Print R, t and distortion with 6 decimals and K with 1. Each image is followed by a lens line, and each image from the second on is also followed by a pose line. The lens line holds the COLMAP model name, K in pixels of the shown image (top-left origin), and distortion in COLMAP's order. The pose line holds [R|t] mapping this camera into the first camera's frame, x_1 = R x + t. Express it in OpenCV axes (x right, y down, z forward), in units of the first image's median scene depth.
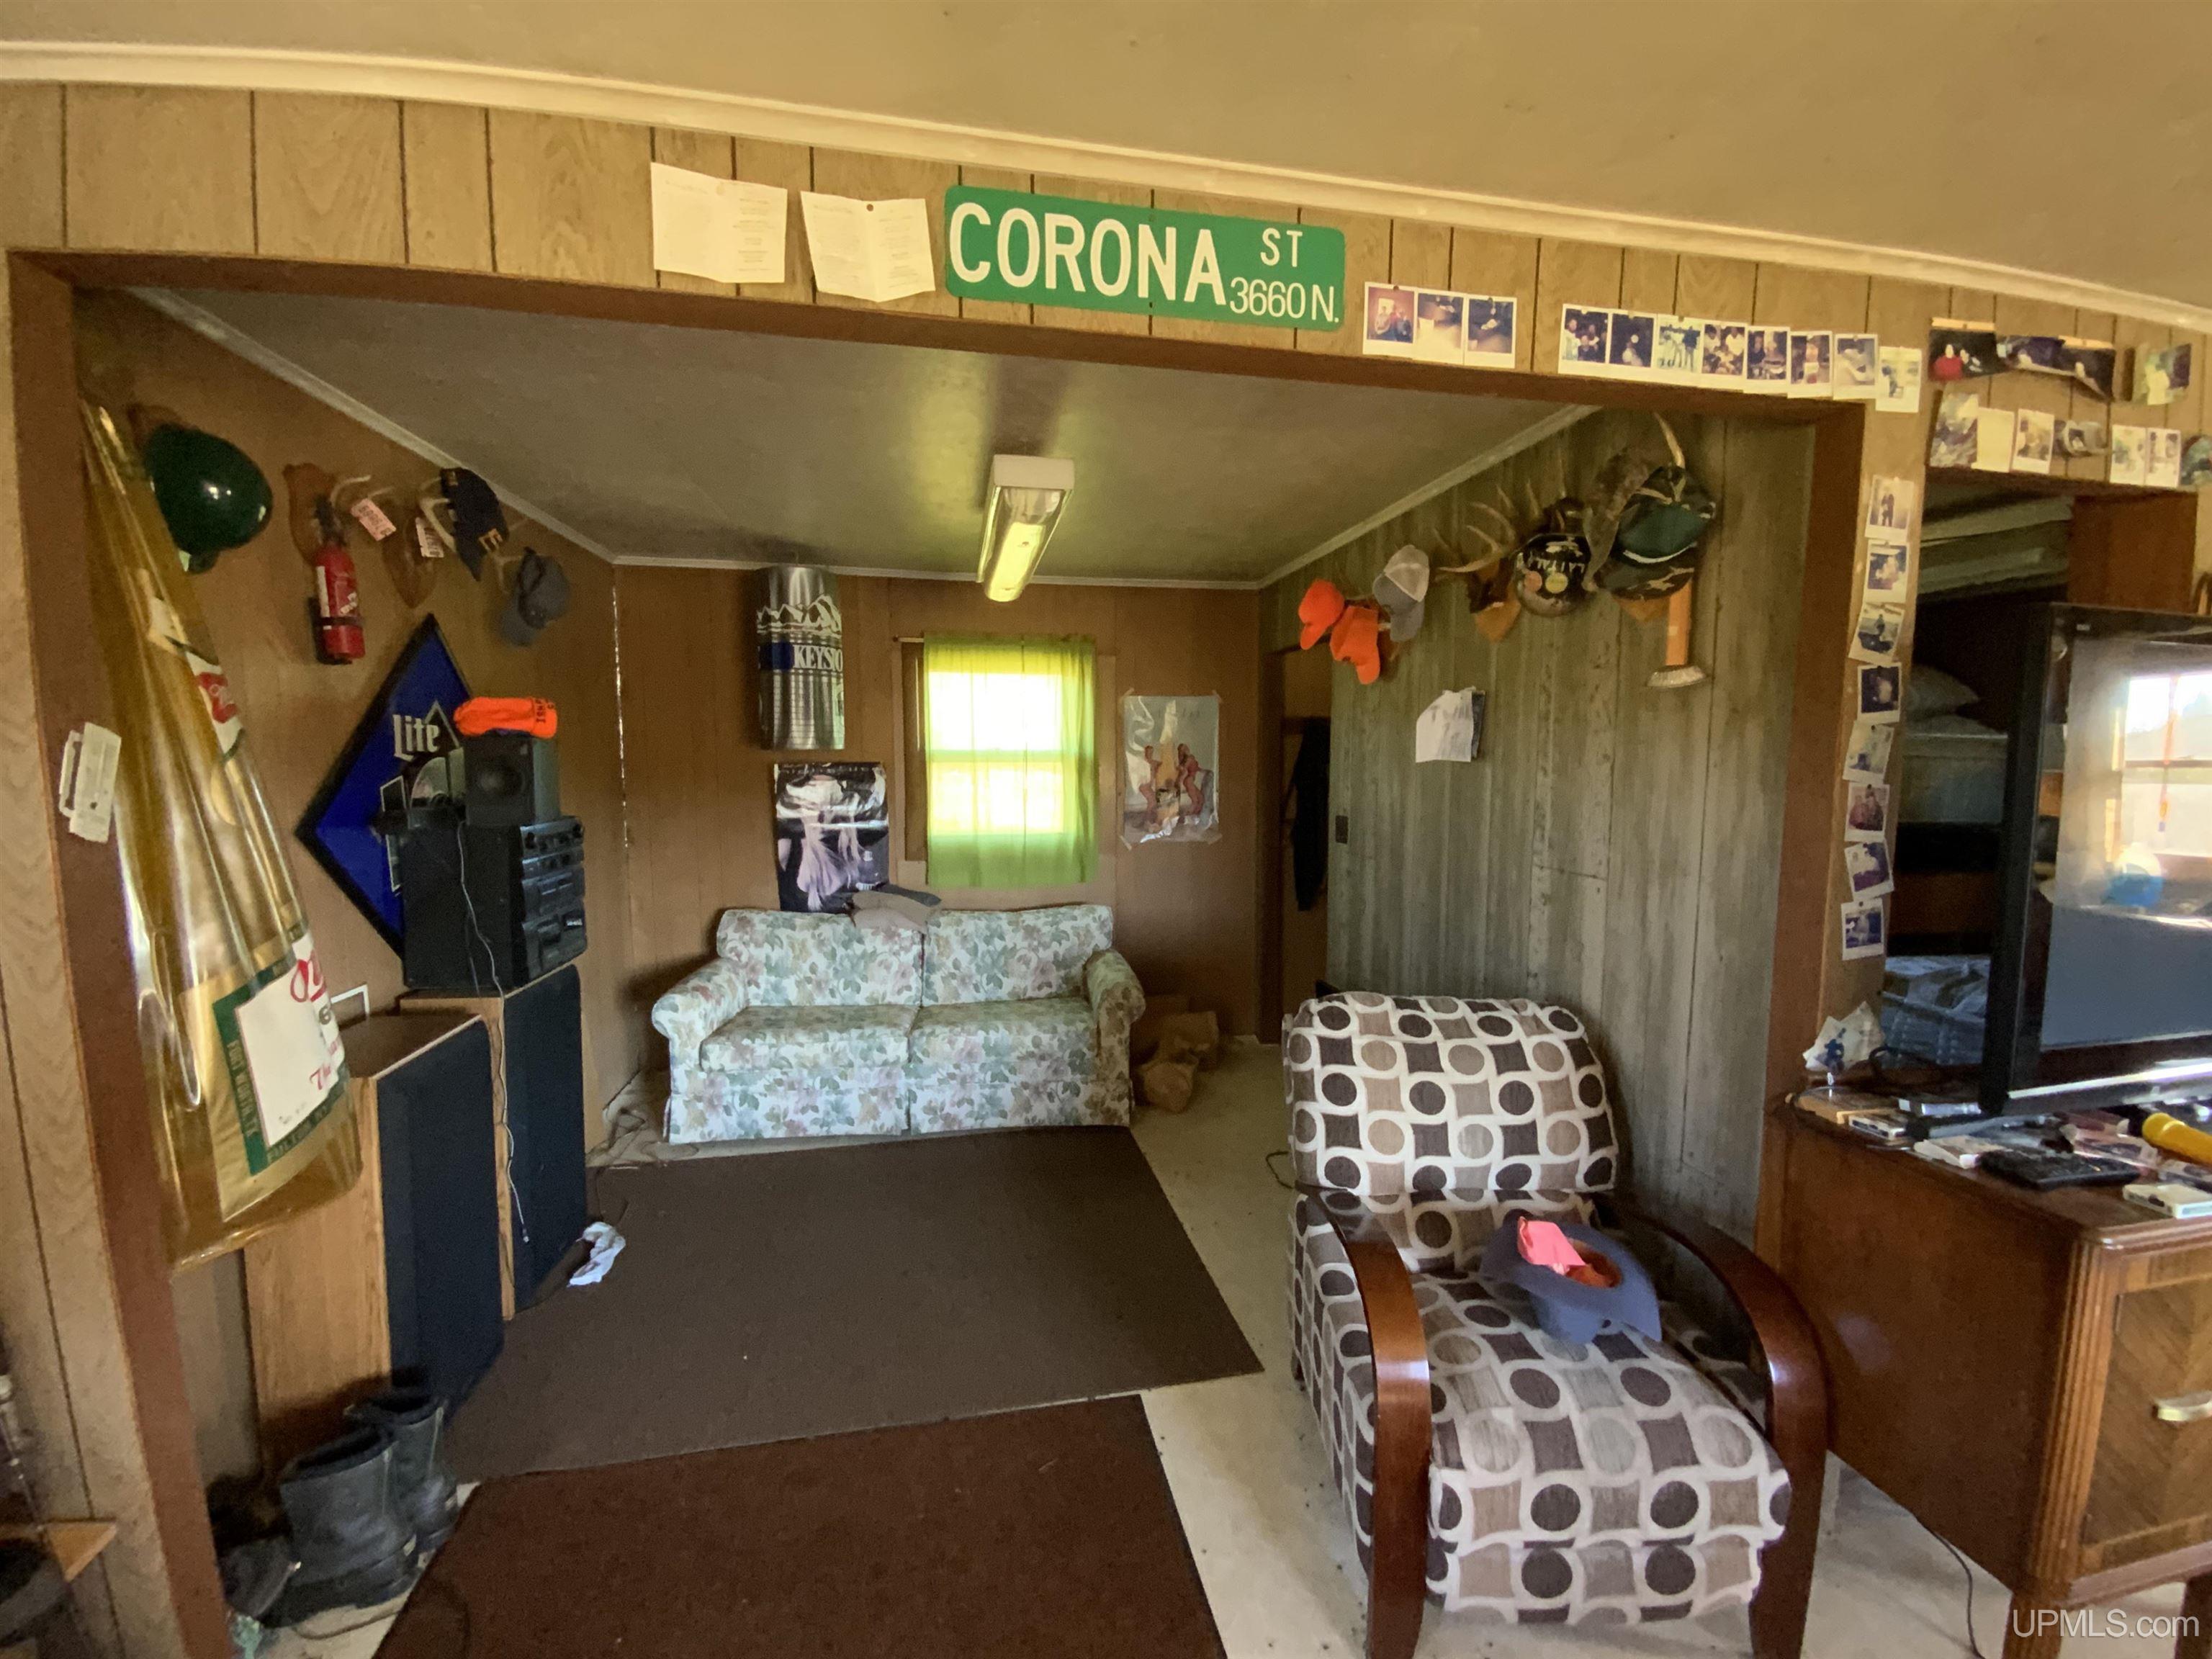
lens RADIAL K [[881.3, 0, 1105.9], [0, 881.3, 821.0], [0, 0, 1]] dist [-0.002407, -0.000067]
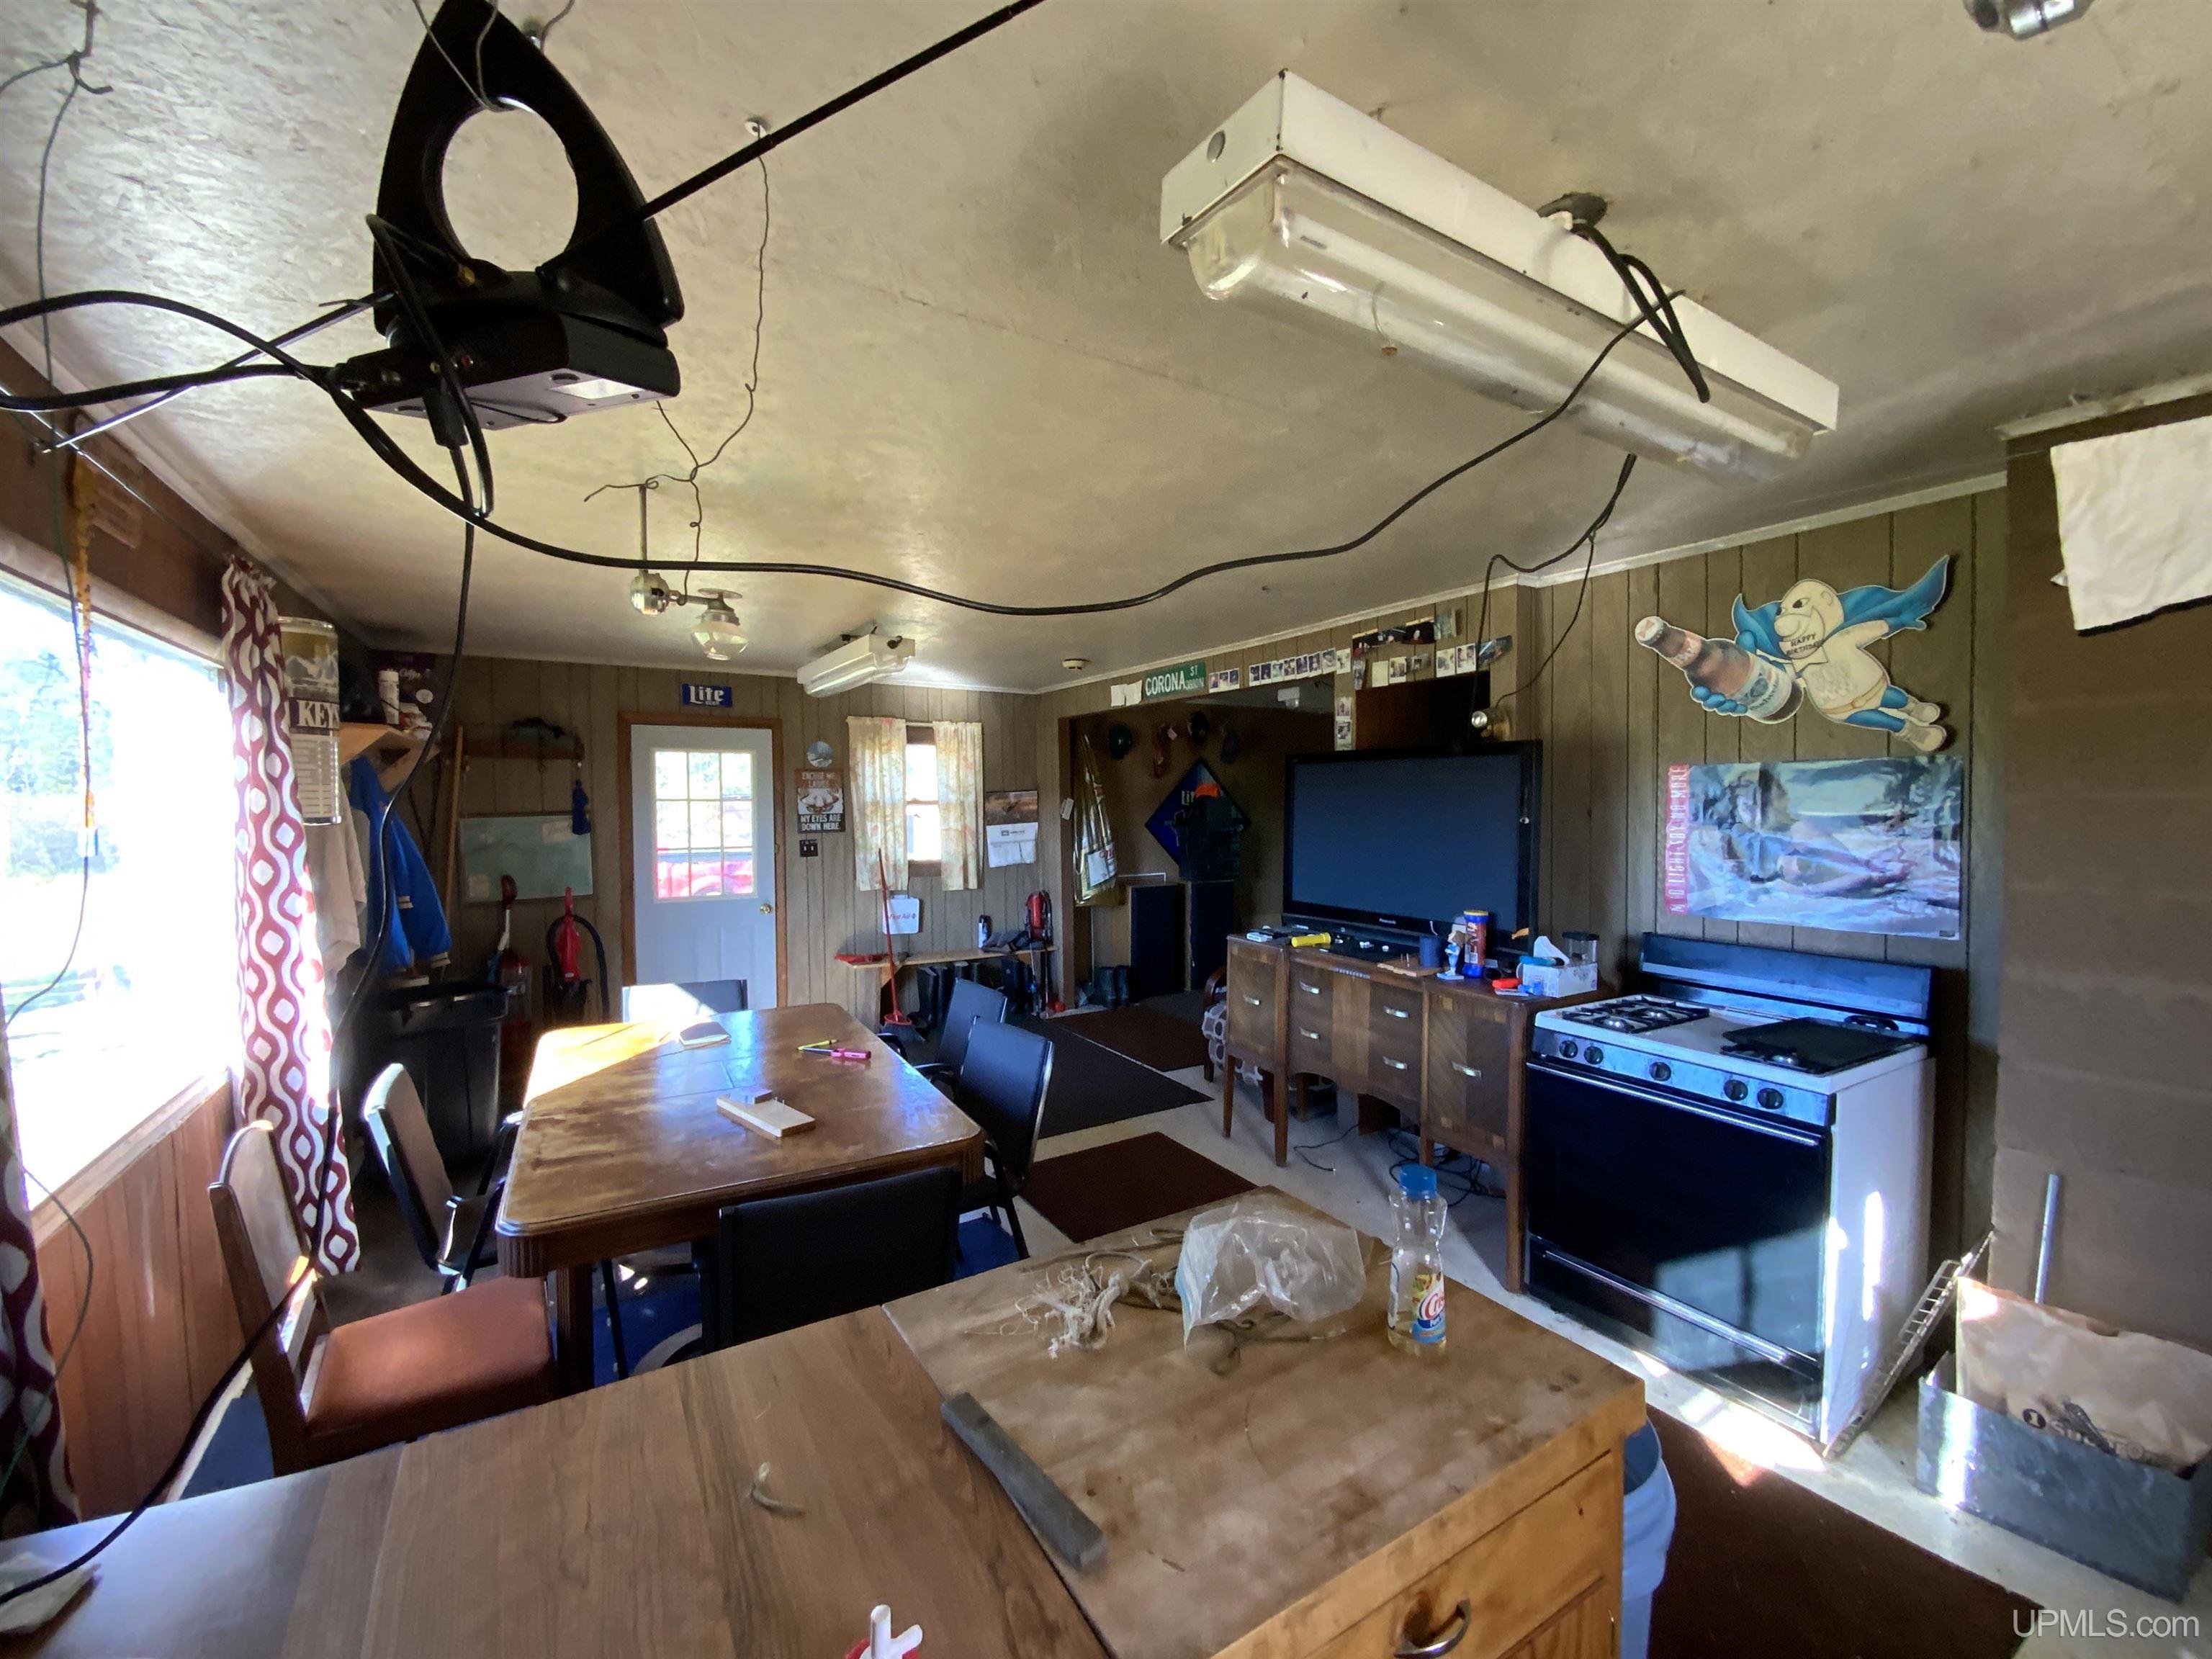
lens RADIAL K [[901.6, 0, 1111.2], [0, 901.6, 835.7], [0, 0, 1]] dist [0.021642, -0.017599]
pose [[0.365325, 0.027584, -0.930471, 2.682284], [-0.061046, 0.998119, 0.005621, 0.042765], [0.928876, 0.054748, 0.366321, -0.520963]]
